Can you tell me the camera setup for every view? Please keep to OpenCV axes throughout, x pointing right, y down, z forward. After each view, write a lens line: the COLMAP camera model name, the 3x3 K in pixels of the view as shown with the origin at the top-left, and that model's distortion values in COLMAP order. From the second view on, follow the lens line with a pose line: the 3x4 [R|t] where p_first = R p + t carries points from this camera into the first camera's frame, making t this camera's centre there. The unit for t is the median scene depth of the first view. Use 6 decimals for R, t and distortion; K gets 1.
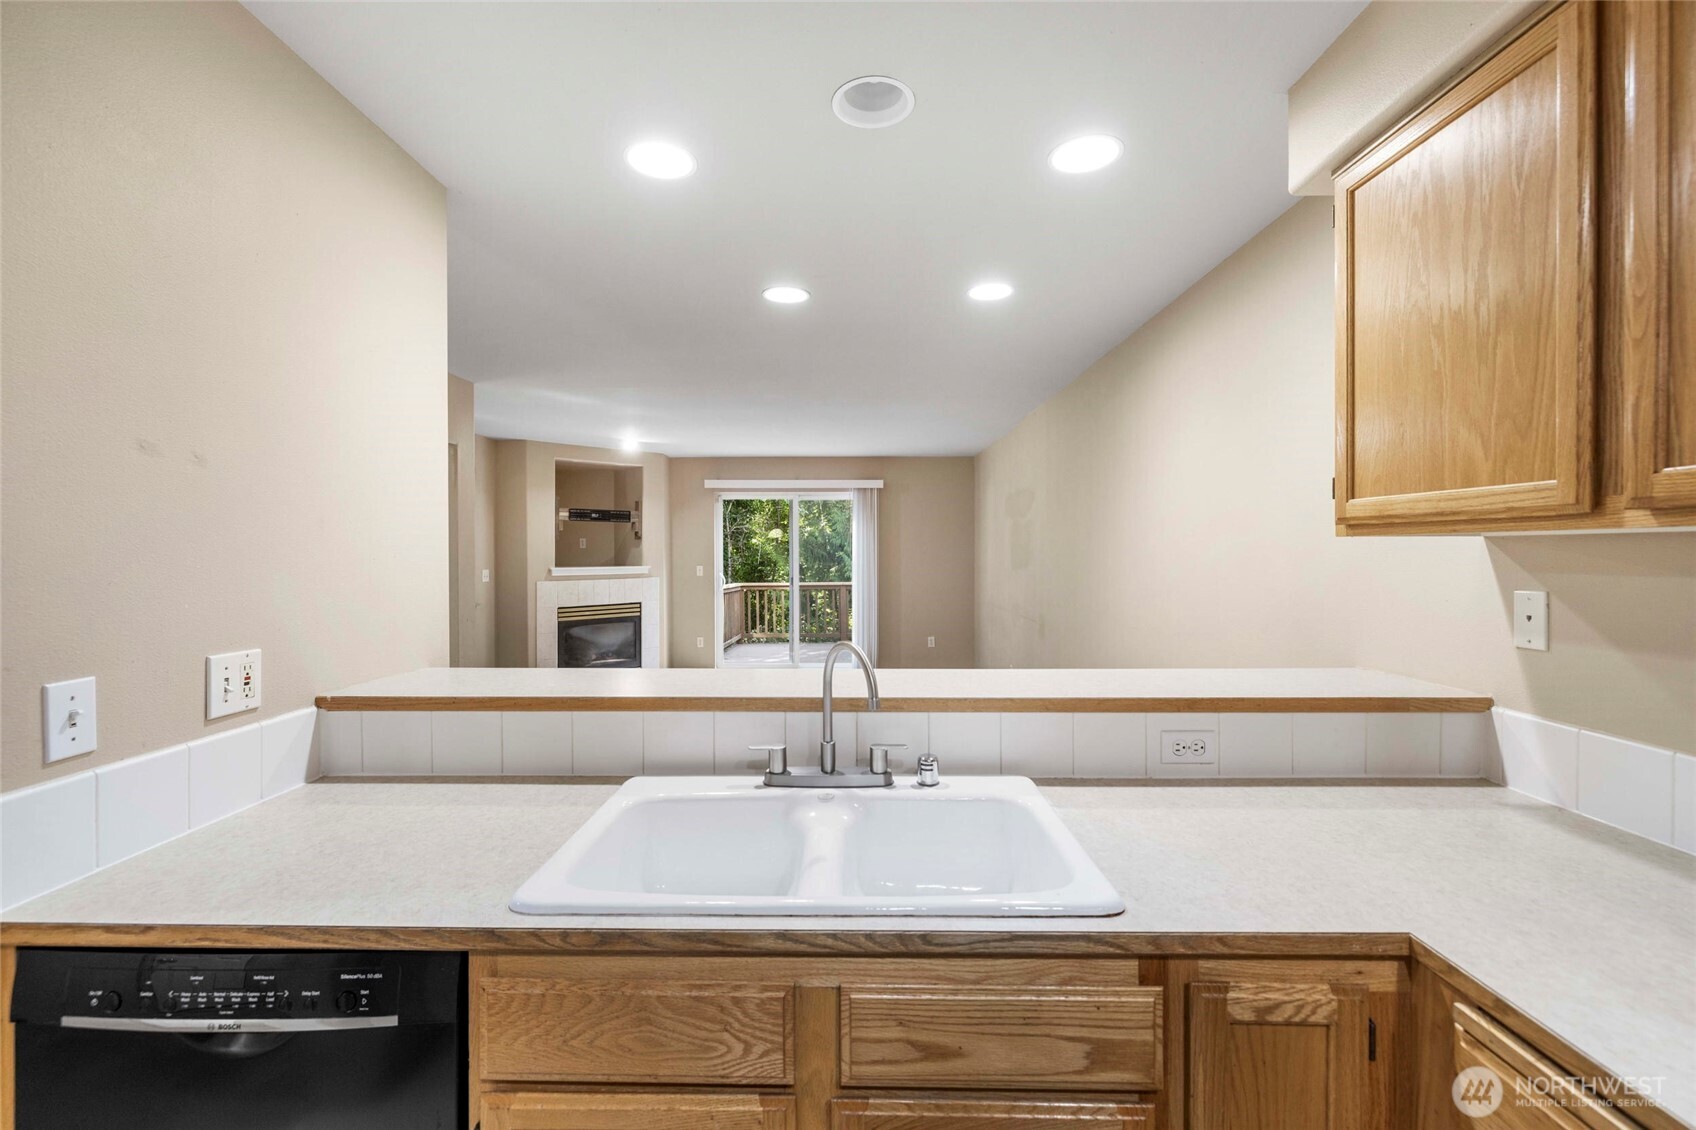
lens RADIAL K [[726.2, 0, 848.0], [0, 726.2, 565.0], [0, 0, 1]] dist [0.000417, 0.000005]
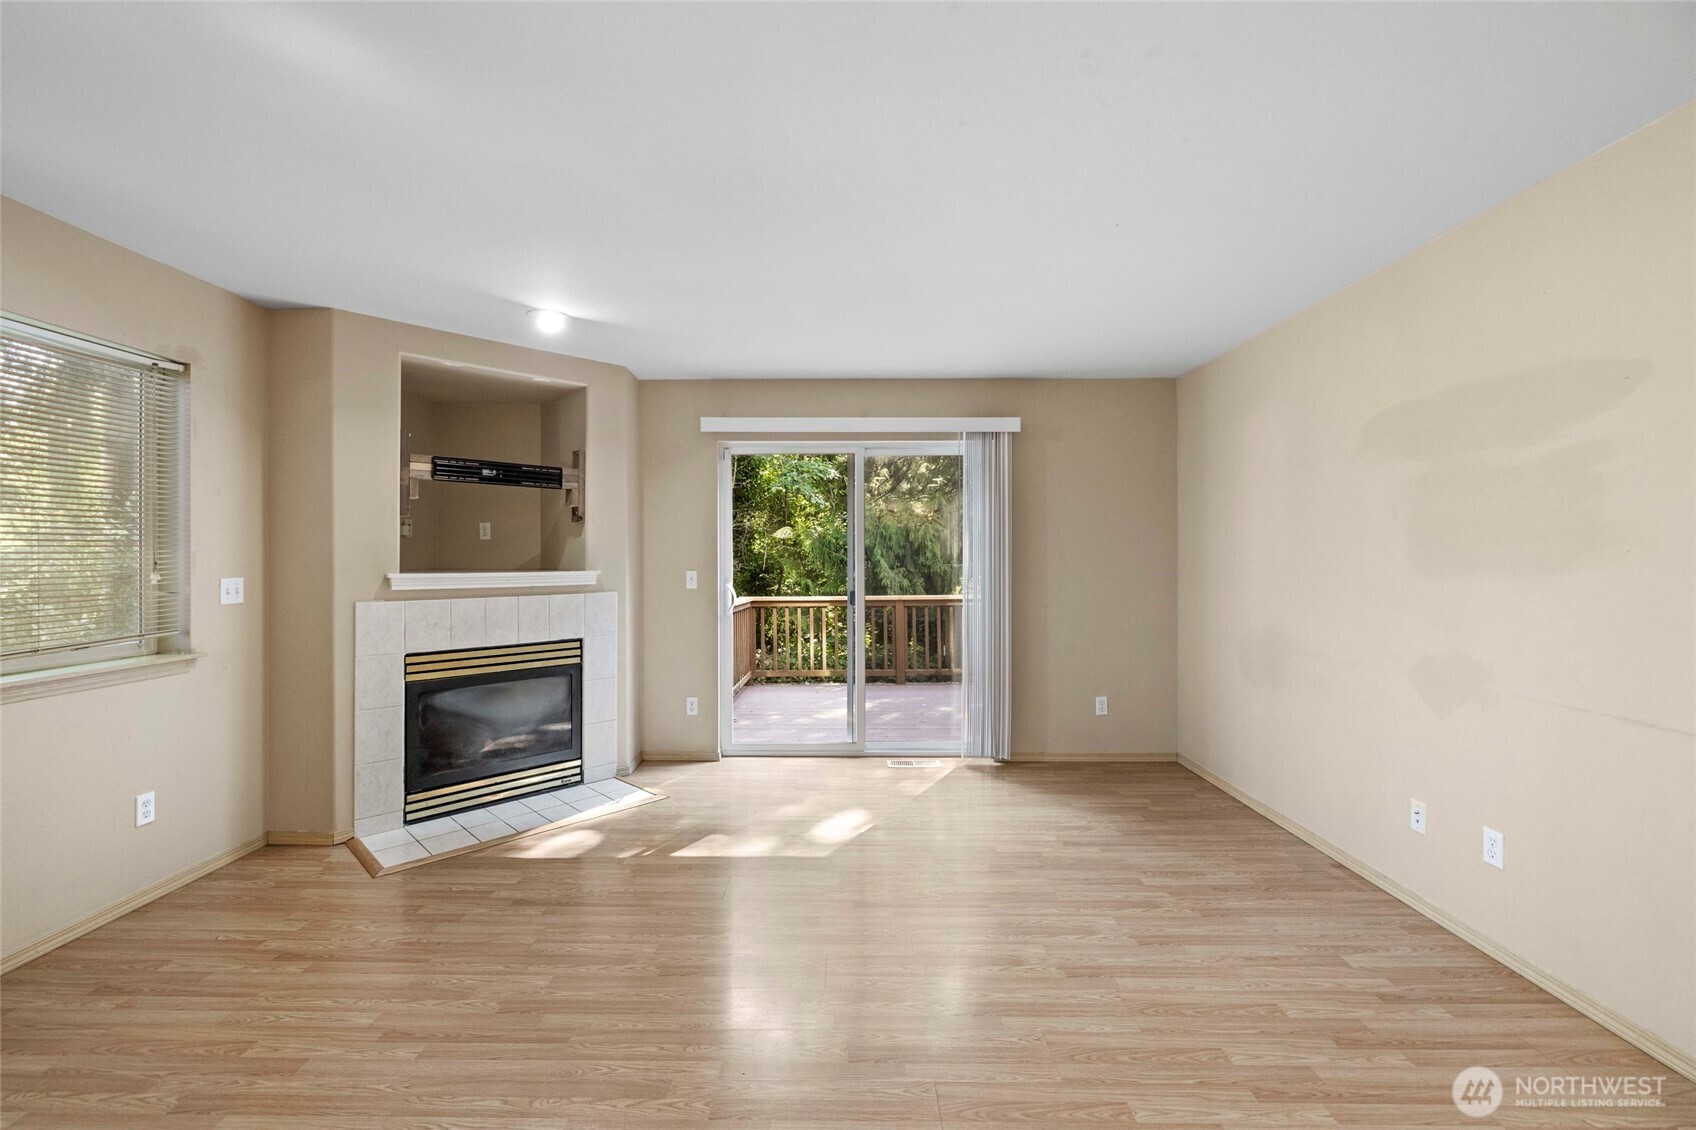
lens RADIAL K [[767.1, 0, 848.0], [0, 767.1, 565.0], [0, 0, 1]] dist [-0.000690, -0.000005]
pose [[1.000000, 0.000118, -0.000823, -0.086880], [-0.000126, 0.999957, -0.009219, 0.002228], [0.000822, 0.009219, 0.999957, 0.427188]]
